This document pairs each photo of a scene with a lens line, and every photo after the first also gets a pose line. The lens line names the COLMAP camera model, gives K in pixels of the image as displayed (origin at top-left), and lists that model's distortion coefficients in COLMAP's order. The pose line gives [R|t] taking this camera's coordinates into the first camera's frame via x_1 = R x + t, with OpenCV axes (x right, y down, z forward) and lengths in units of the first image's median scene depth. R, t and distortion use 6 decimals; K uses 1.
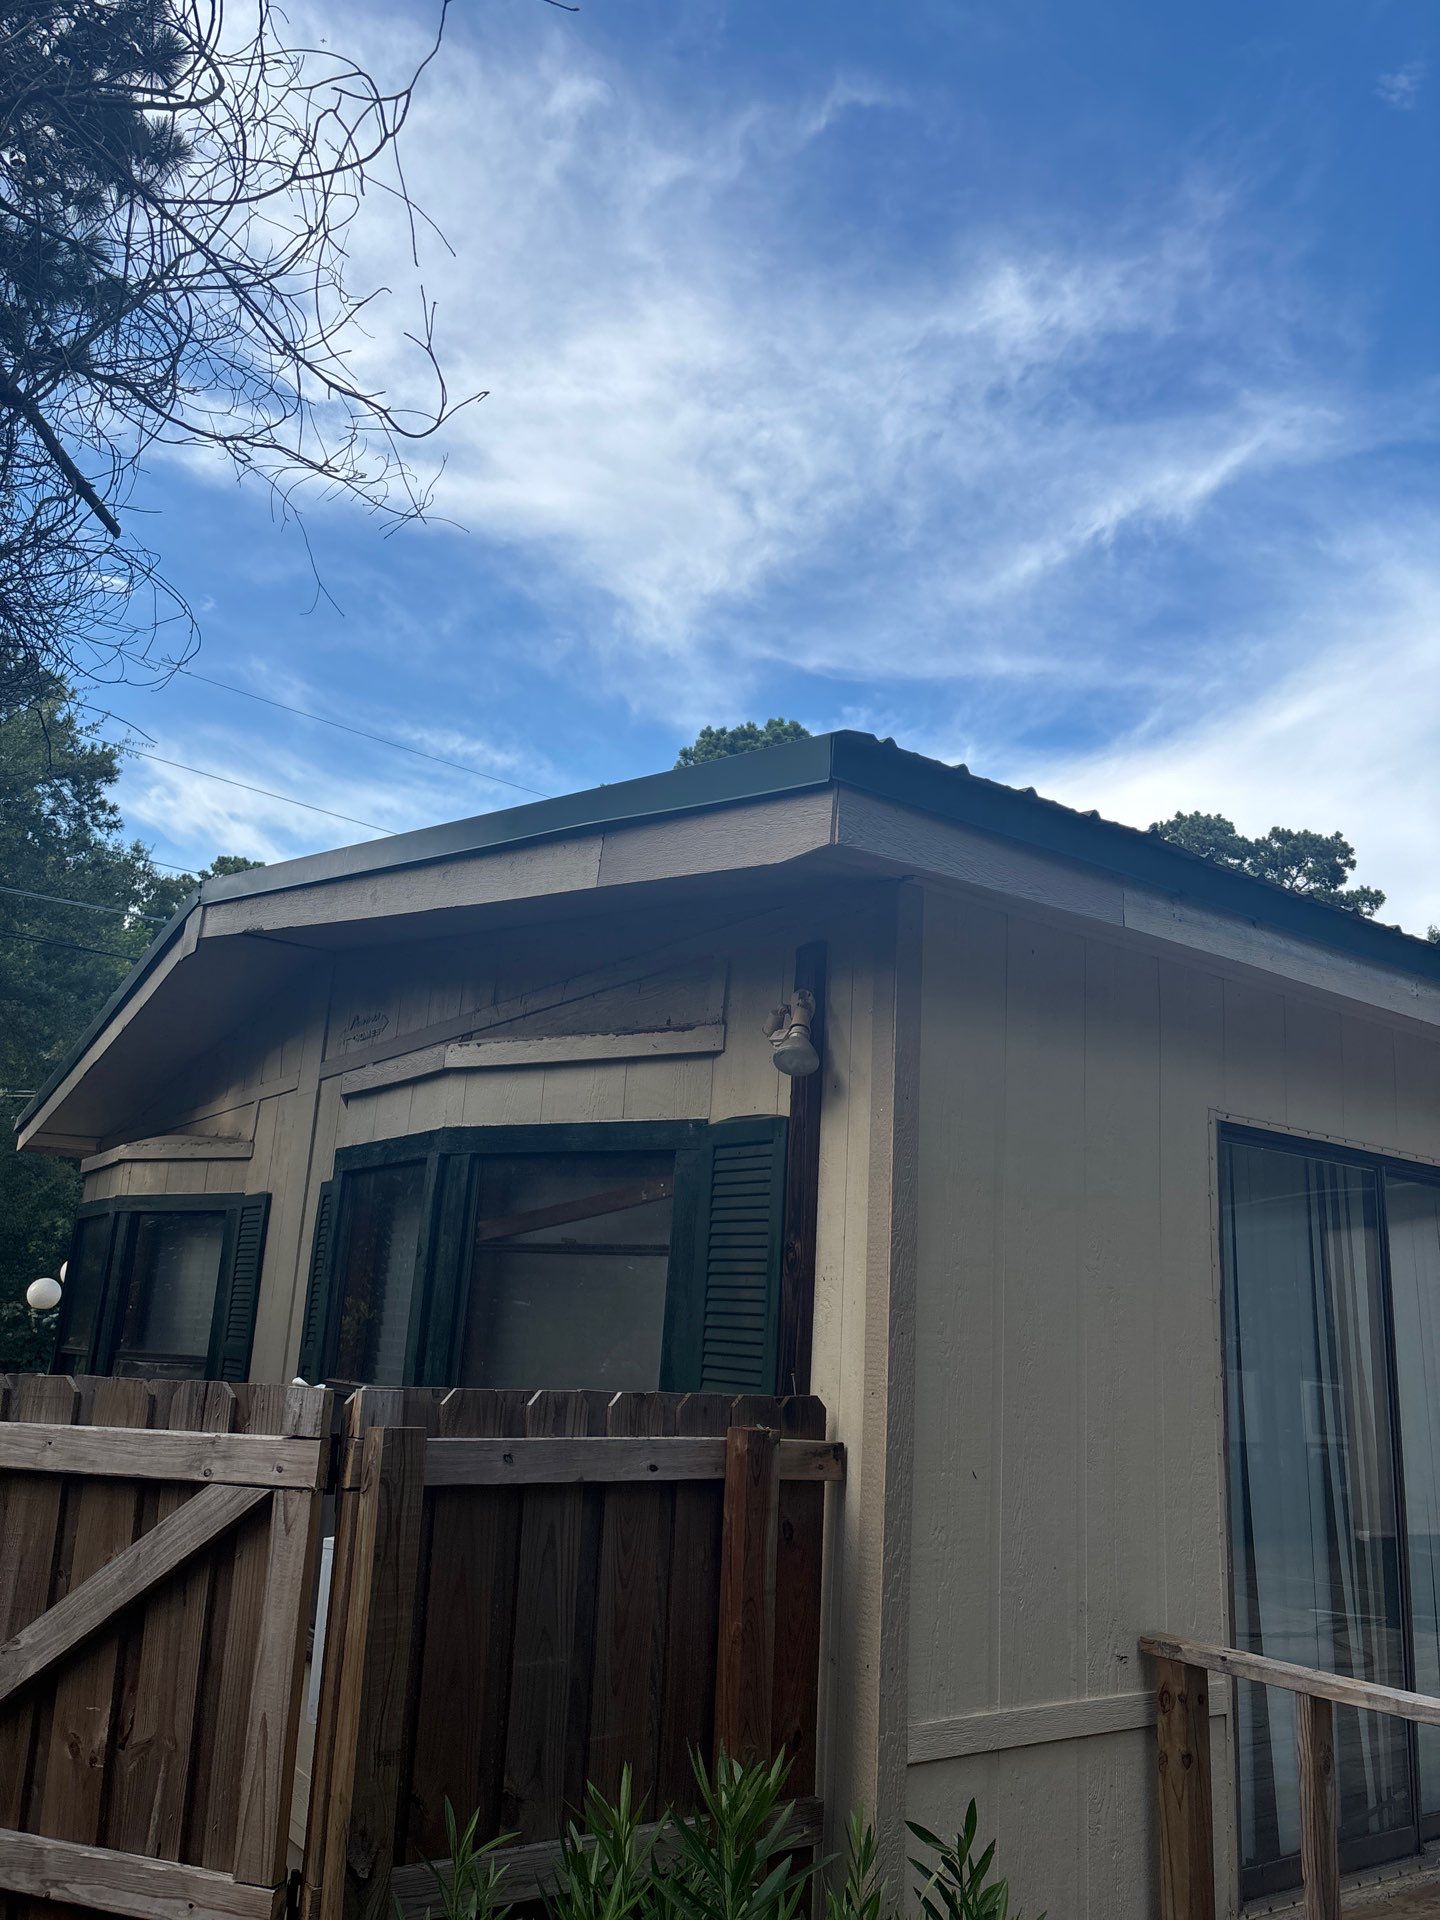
lens RADIAL K [[1430.0, 0, 720.0], [0, 1430.0, 960.0], [0, 0, 1]] dist [0.028687, 0.001222]
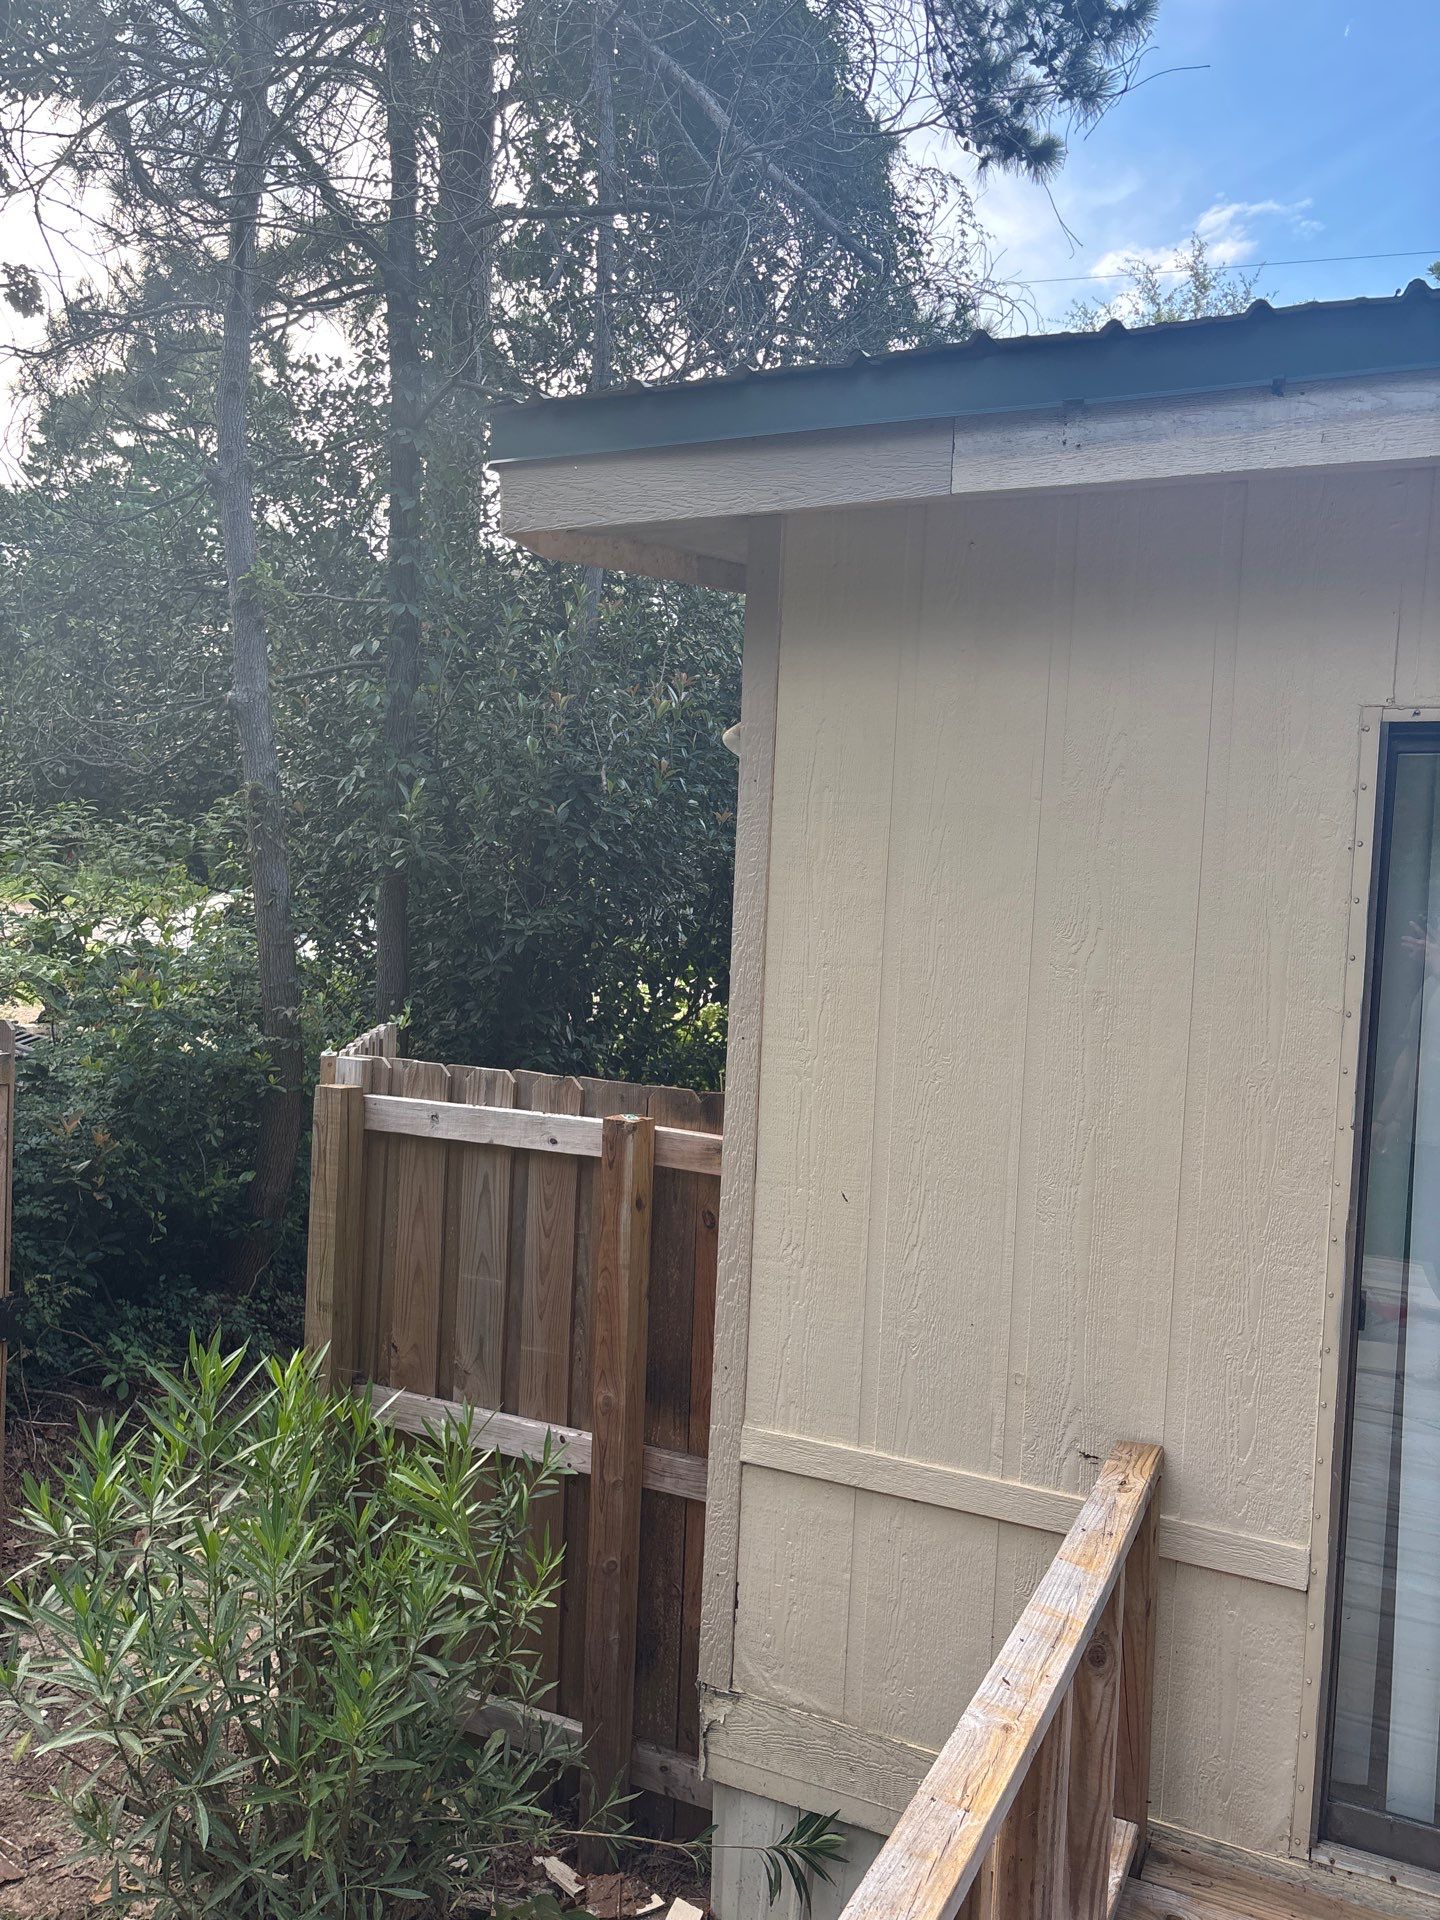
lens RADIAL K [[1430.0, 0, 720.0], [0, 1430.0, 960.0], [0, 0, 1]] dist [0.028687, 0.001222]
pose [[0.497275, 0.000778, -0.867593, 0.987414], [0.194665, 0.974403, 0.112449, 0.116222], [0.845472, -0.224808, 0.484395, 0.603534]]
